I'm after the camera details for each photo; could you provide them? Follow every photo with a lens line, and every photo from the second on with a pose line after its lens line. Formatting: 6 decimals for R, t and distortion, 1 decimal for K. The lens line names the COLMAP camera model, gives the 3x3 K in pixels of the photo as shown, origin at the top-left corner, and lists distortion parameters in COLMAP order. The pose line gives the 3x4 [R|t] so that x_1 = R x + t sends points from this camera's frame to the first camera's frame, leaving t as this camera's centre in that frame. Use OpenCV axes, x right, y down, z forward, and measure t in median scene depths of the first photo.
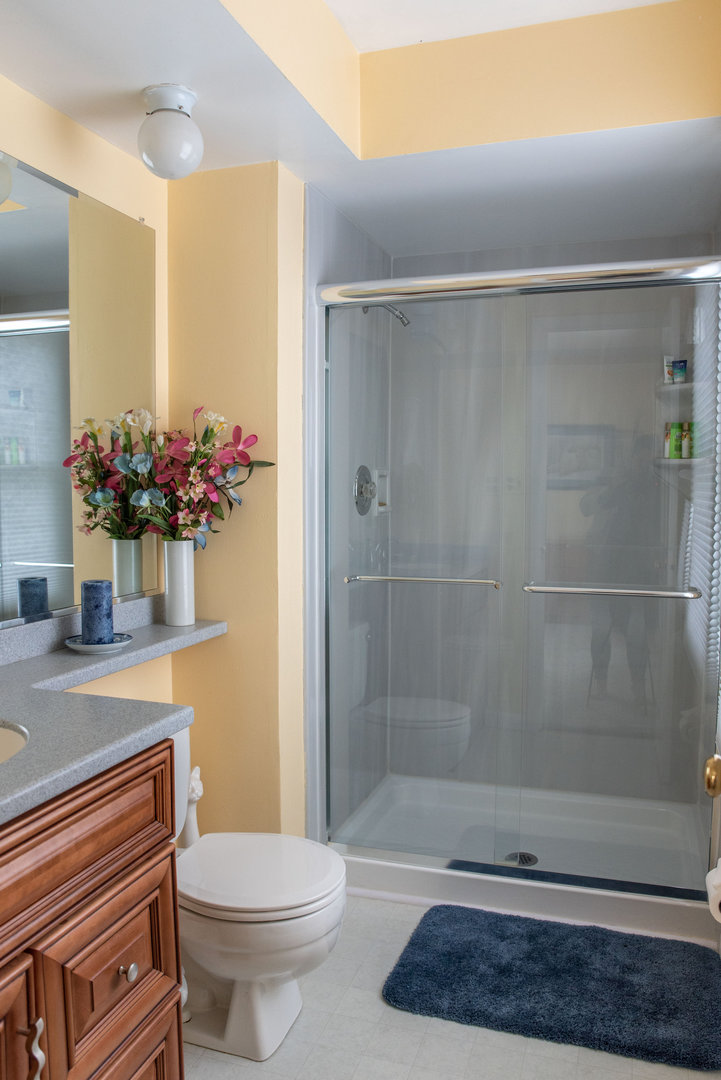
lens RADIAL K [[811.4, 0, 360.0], [0, 811.4, 541.1], [0, 0, 1]] dist [-0.108239, 0.036008]
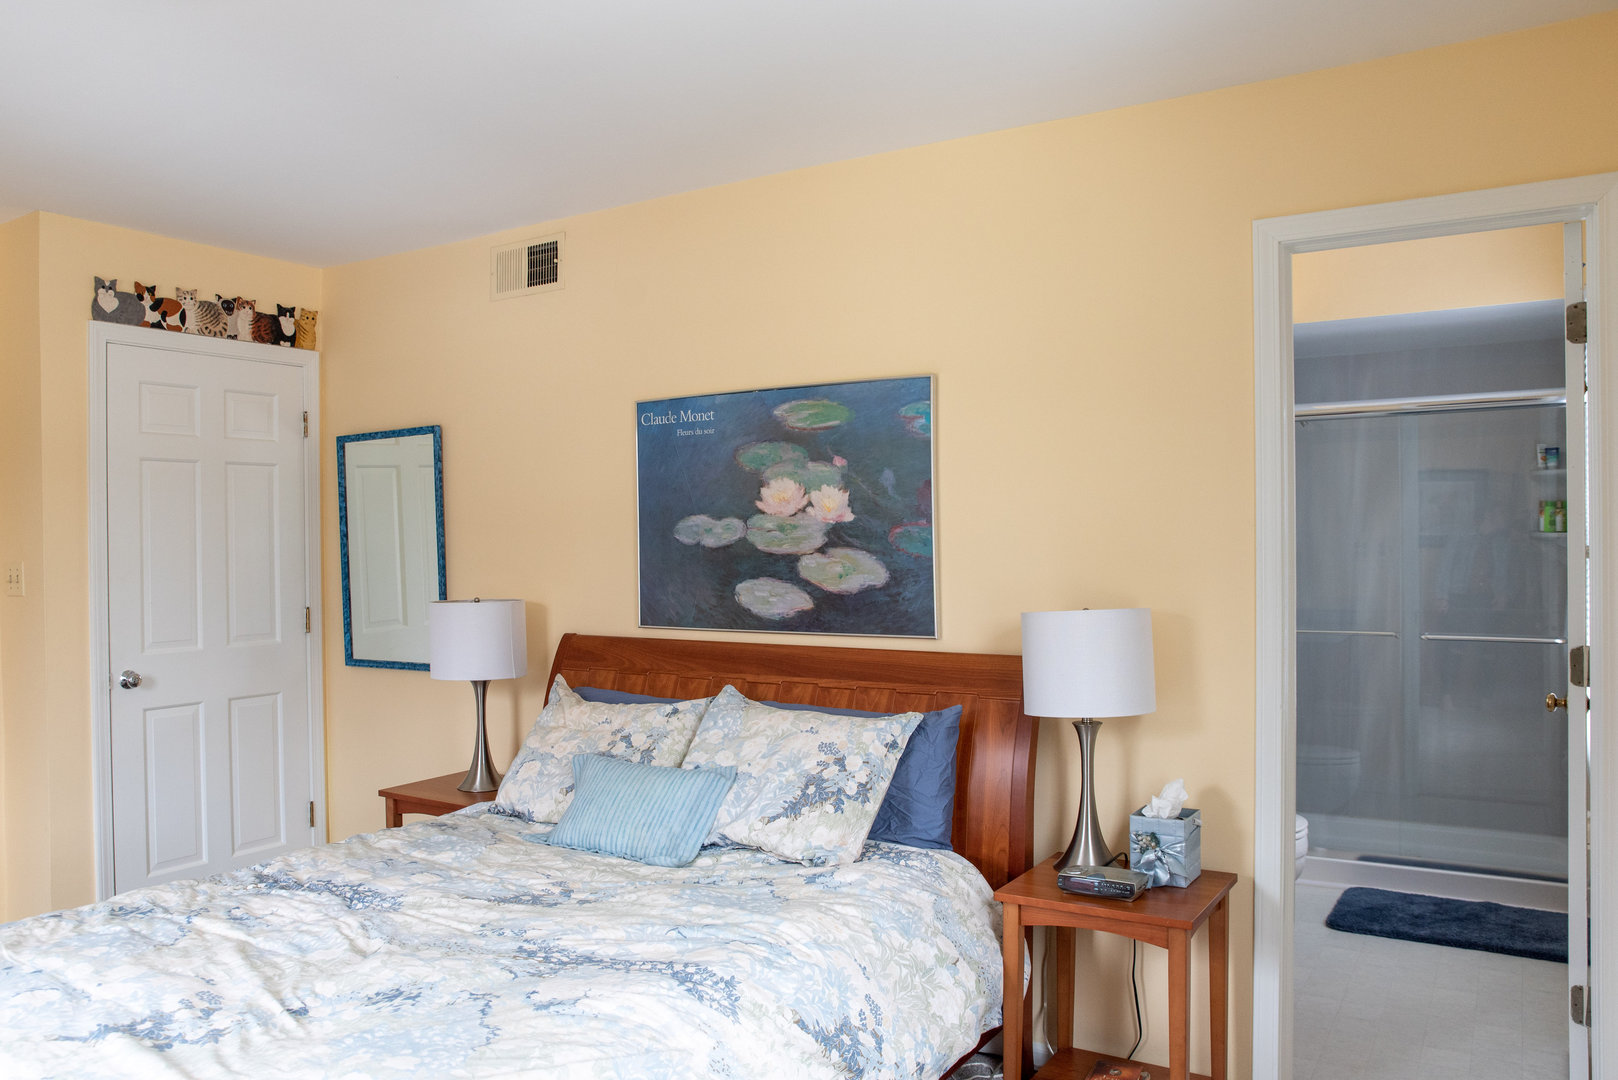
lens RADIAL K [[1168.4, 0, 800.6], [0, 1168.4, 539.4], [0, 0, 1]] dist [-0.115623, 0.071246]
pose [[0.971473, -0.004623, -0.237106, -0.283561], [-0.012700, 0.997361, -0.071483, 0.039546], [0.236811, 0.072455, 0.968850, -0.865434]]
